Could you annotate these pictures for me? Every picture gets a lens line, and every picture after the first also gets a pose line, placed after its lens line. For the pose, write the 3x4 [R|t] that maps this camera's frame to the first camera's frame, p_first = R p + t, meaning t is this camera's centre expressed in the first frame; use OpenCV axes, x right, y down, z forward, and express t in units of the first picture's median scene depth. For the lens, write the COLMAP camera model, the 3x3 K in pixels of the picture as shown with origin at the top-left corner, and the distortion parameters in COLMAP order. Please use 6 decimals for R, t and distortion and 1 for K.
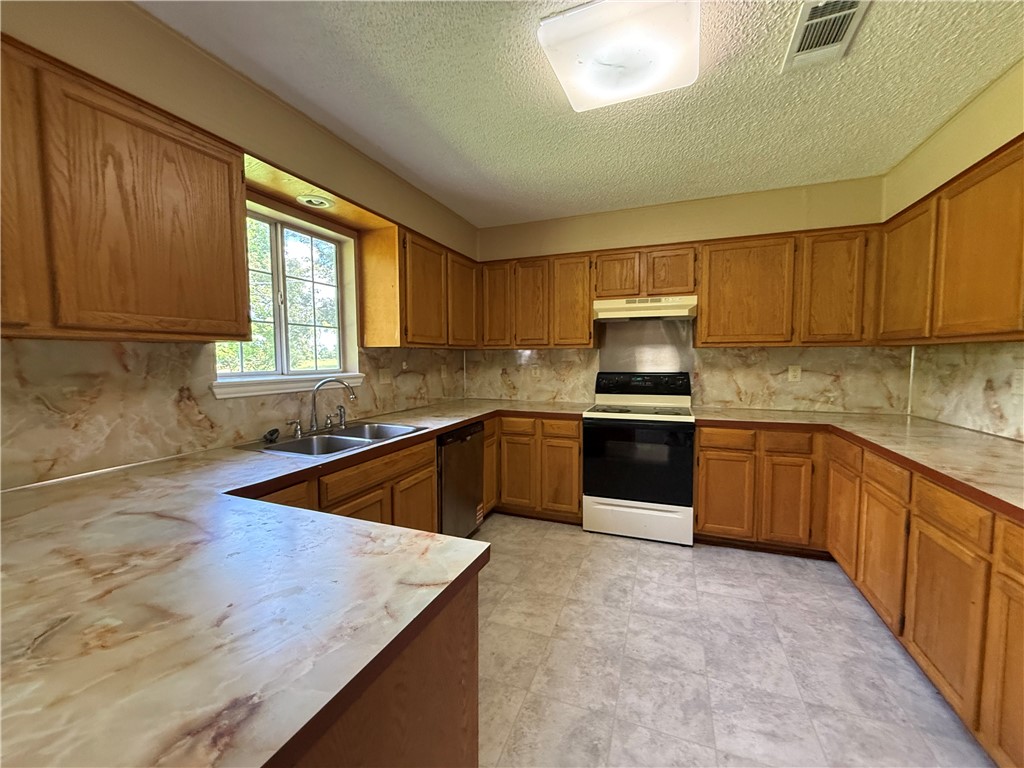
lens RADIAL K [[413.0, 0, 512.9], [0, 413.0, 388.0], [0, 0, 1]] dist [0.002828, 0.000419]
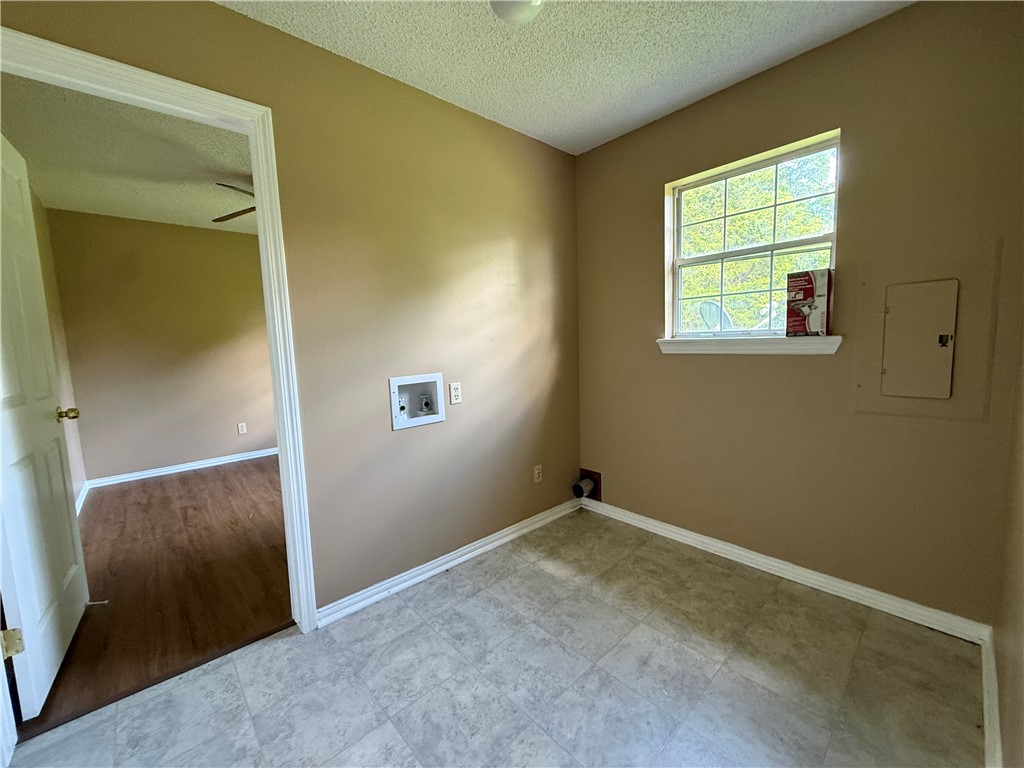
lens RADIAL K [[415.3, 0, 509.3], [0, 415.3, 381.7], [0, 0, 1]] dist [0.000977, 0.000237]
pose [[-0.462339, 0.116914, -0.878962, 0.834838], [-0.013746, 0.990205, 0.138942, -0.074108], [0.886597, 0.076321, -0.456203, 1.390807]]
